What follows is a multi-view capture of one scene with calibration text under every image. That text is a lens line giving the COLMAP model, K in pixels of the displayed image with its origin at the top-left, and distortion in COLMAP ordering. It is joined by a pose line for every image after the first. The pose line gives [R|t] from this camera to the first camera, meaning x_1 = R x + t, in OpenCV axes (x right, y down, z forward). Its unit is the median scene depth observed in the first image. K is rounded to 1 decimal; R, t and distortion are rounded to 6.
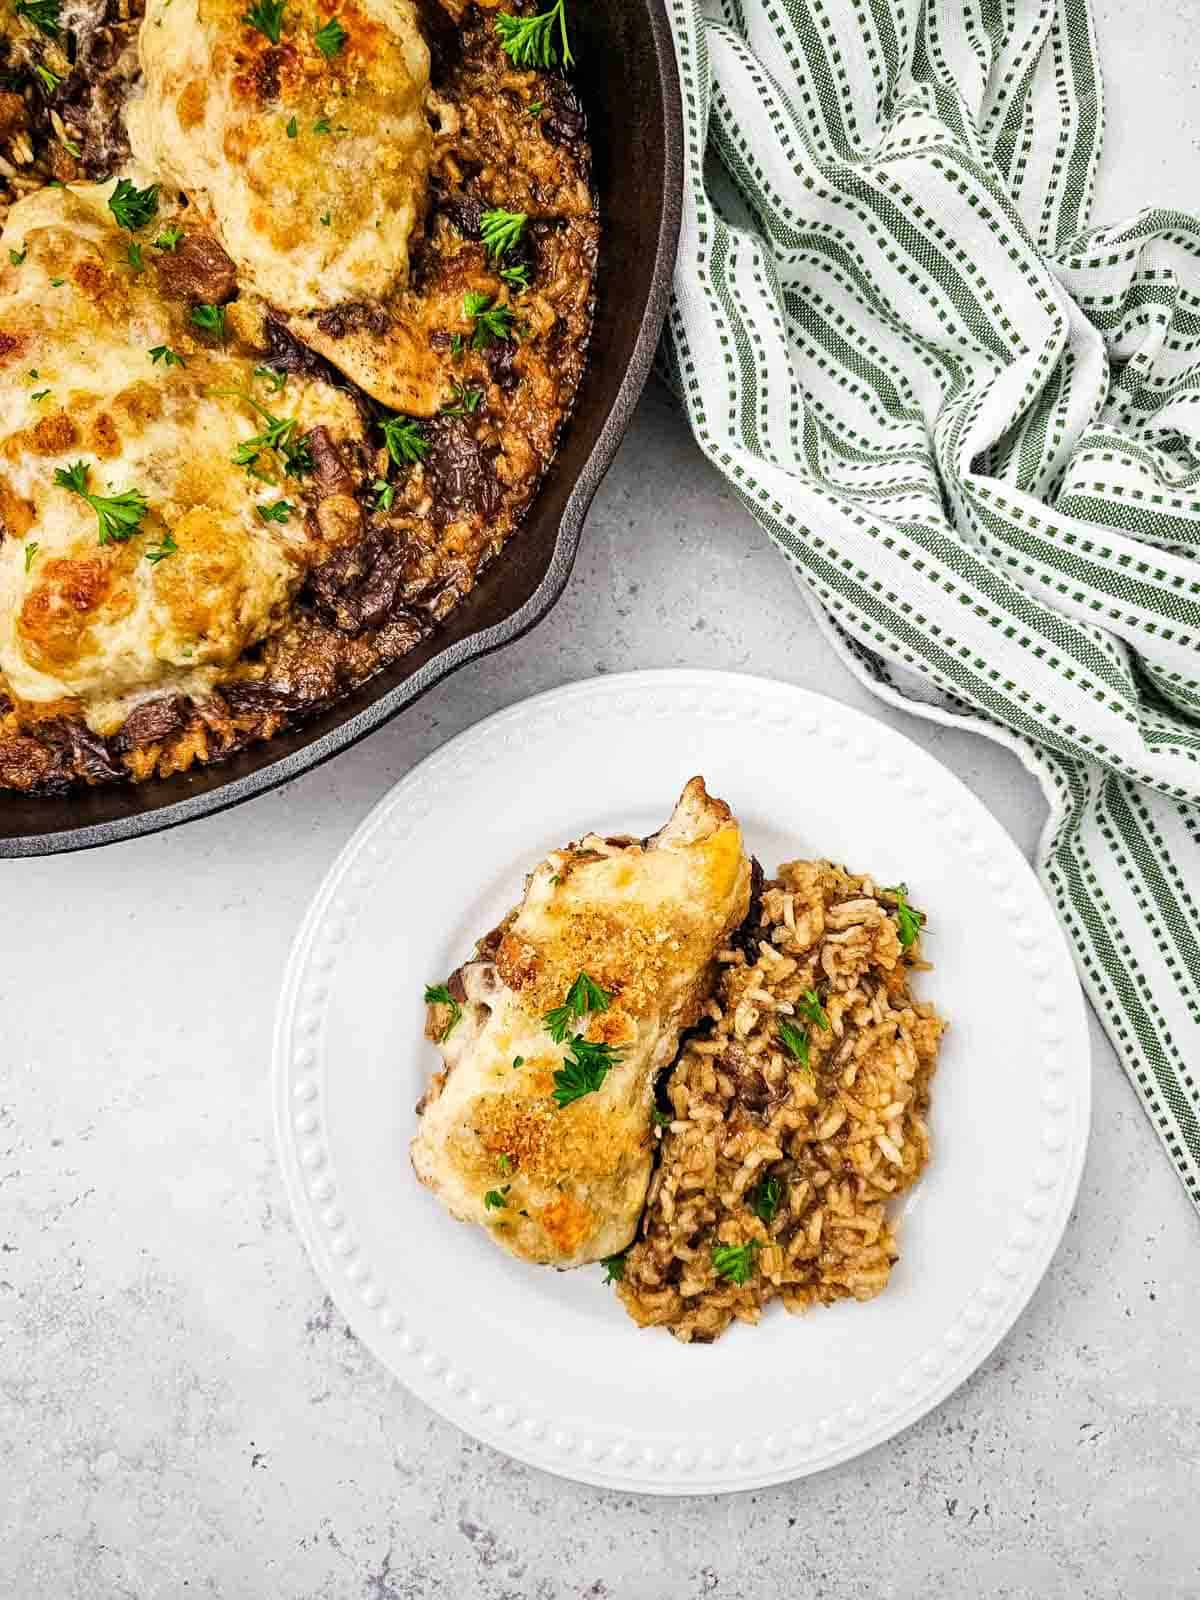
lens RADIAL K [[1143.3, 0, 609.6], [0, 1143.3, 799.5], [0, 0, 1]] dist [0.006738, -0.015032]
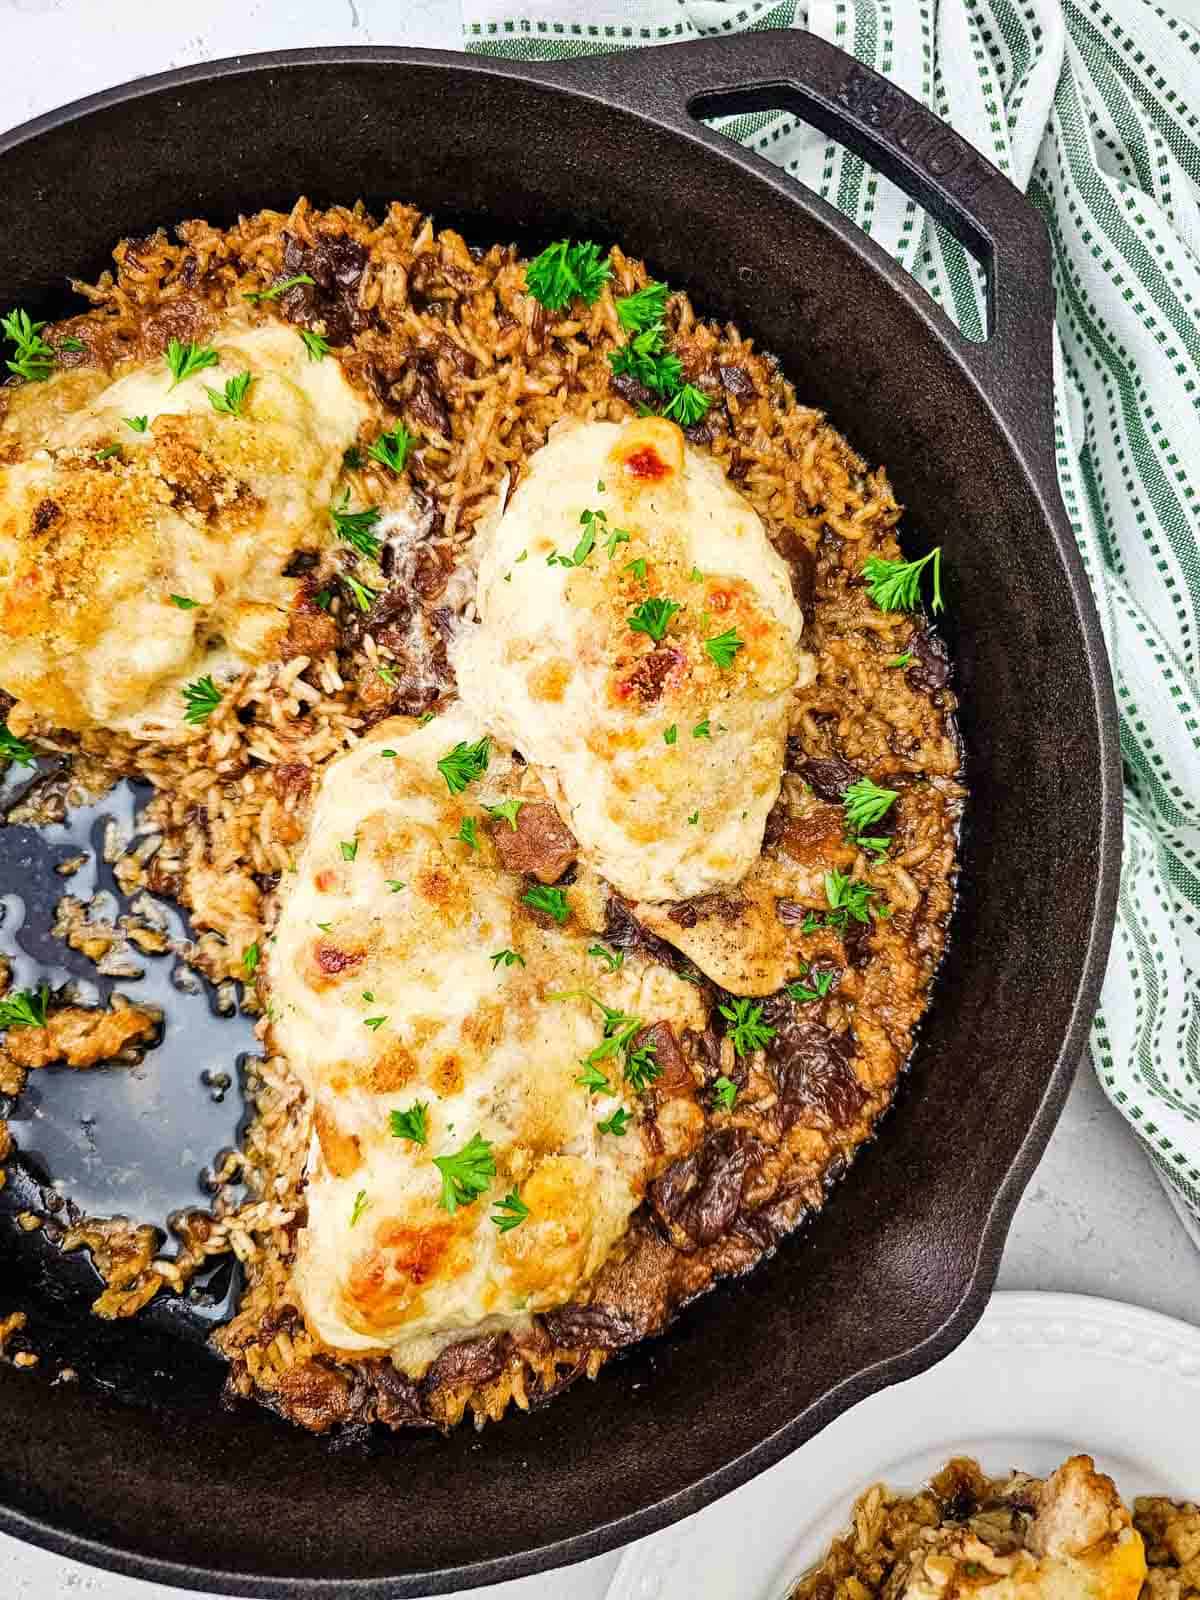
lens RADIAL K [[1139.7, 0, 611.8], [0, 1139.7, 774.7], [0, 0, 1]] dist [0.019008, -0.048069]
pose [[0.999121, 0.040241, 0.011728, -0.308636], [-0.039881, 0.998771, -0.029428, -0.487119], [-0.012898, 0.028934, 0.999498, 0.100867]]
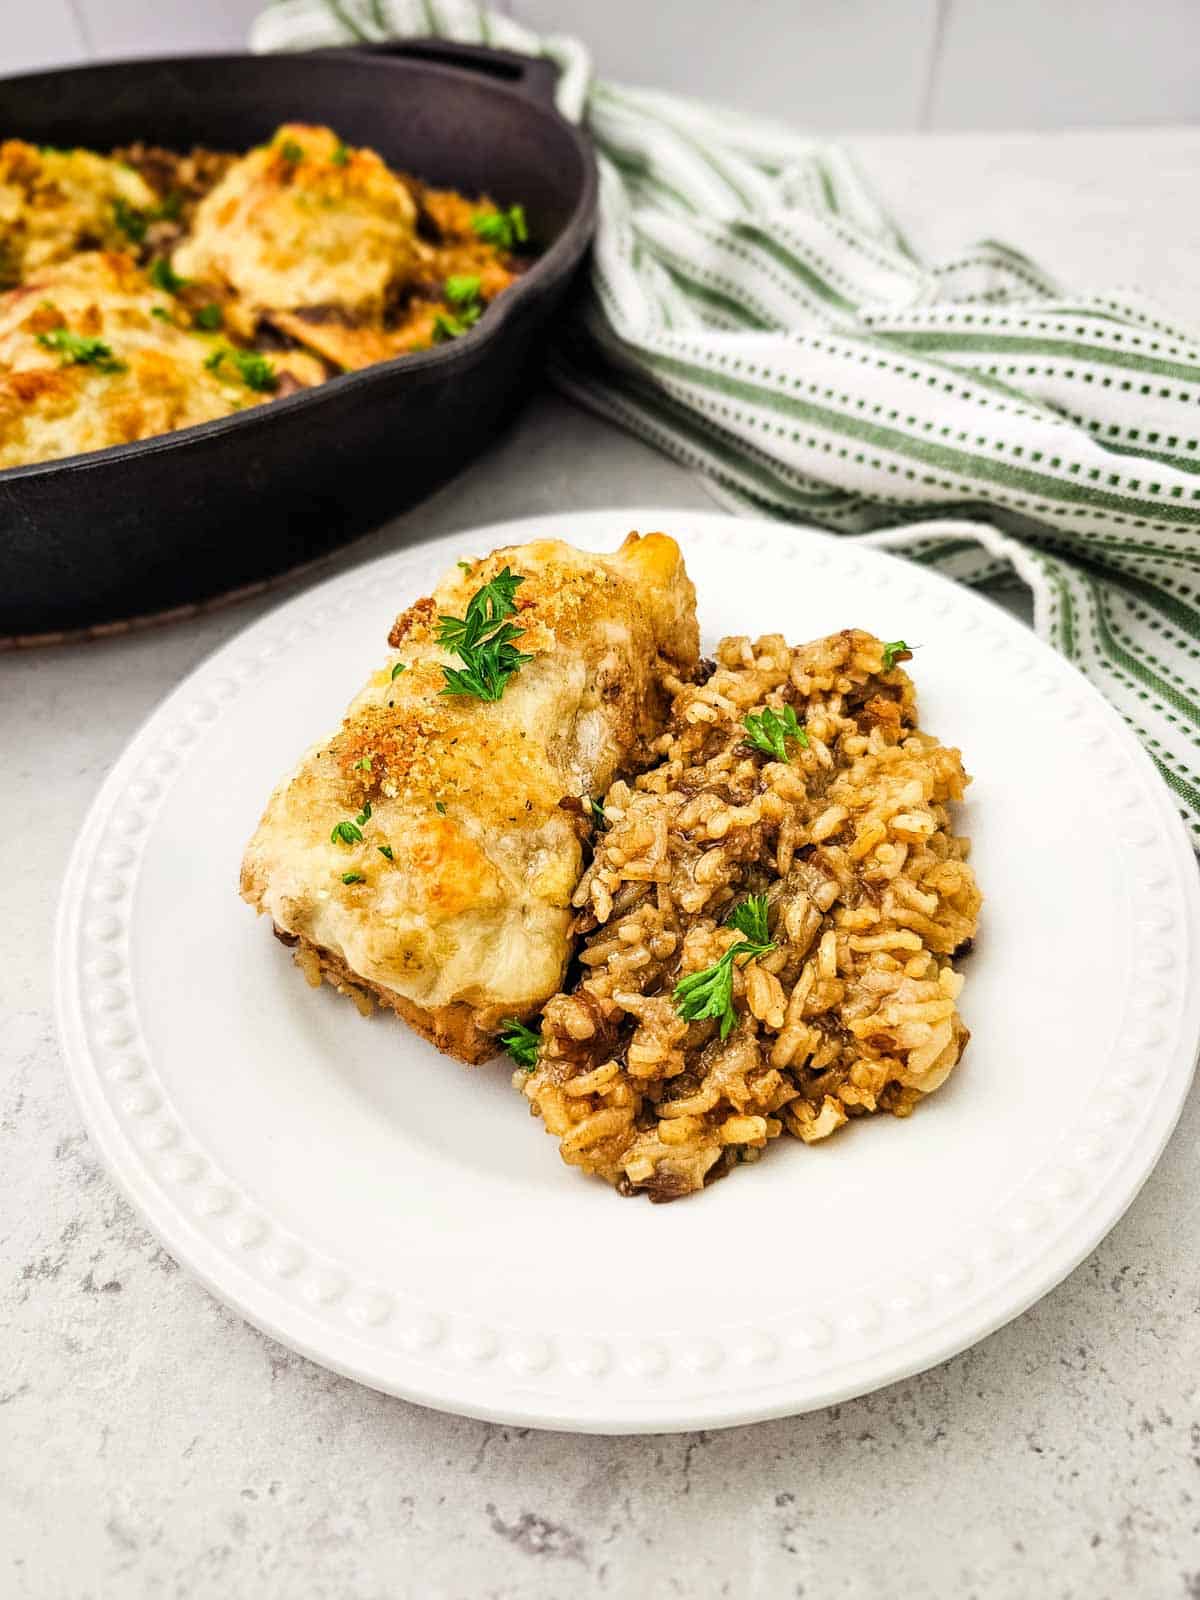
lens RADIAL K [[1143.3, 0, 609.6], [0, 1143.3, 799.5], [0, 0, 1]] dist [0.006738, -0.015032]
pose [[0.999650, -0.025496, -0.007006, 0.058552], [0.015053, 0.766593, -0.641957, 0.715034], [0.021738, 0.641628, 0.766708, 0.418574]]
